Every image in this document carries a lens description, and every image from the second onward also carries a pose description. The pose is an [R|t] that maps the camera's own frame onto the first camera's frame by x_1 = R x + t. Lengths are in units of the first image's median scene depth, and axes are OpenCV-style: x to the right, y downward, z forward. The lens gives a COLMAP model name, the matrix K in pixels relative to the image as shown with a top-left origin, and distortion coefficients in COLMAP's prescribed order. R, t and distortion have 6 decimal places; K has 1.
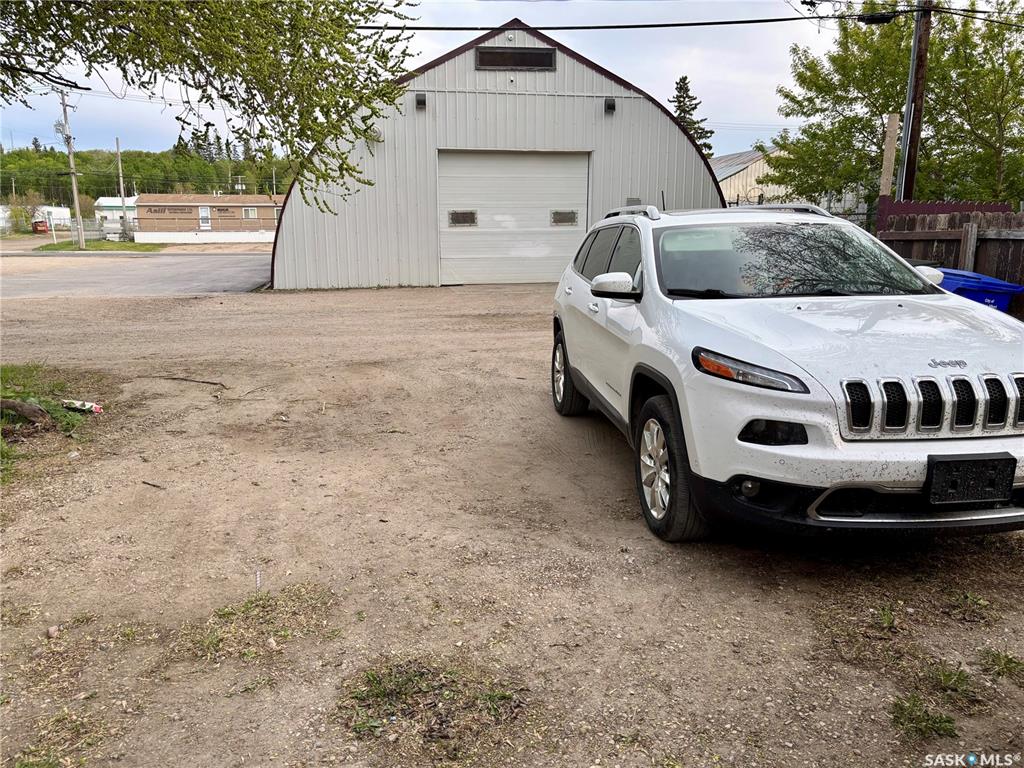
lens RADIAL K [[771.9, 0, 512.0], [0, 771.9, 384.0], [0, 0, 1]] dist [0.027929, -0.002279]
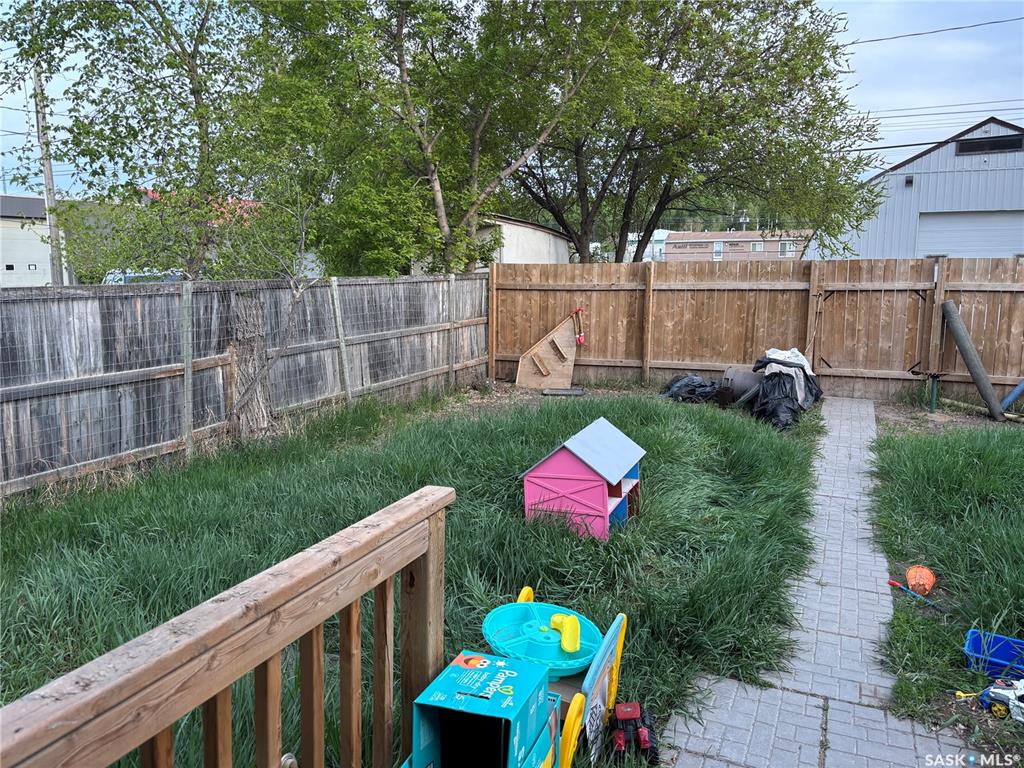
lens RADIAL K [[771.9, 0, 512.0], [0, 771.9, 384.0], [0, 0, 1]] dist [0.027929, -0.002279]
pose [[0.819739, 0.085524, -0.566316, 0.132078], [-0.105837, 0.994379, -0.003028, 0.101115], [0.562874, 0.062419, 0.824182, -0.607222]]
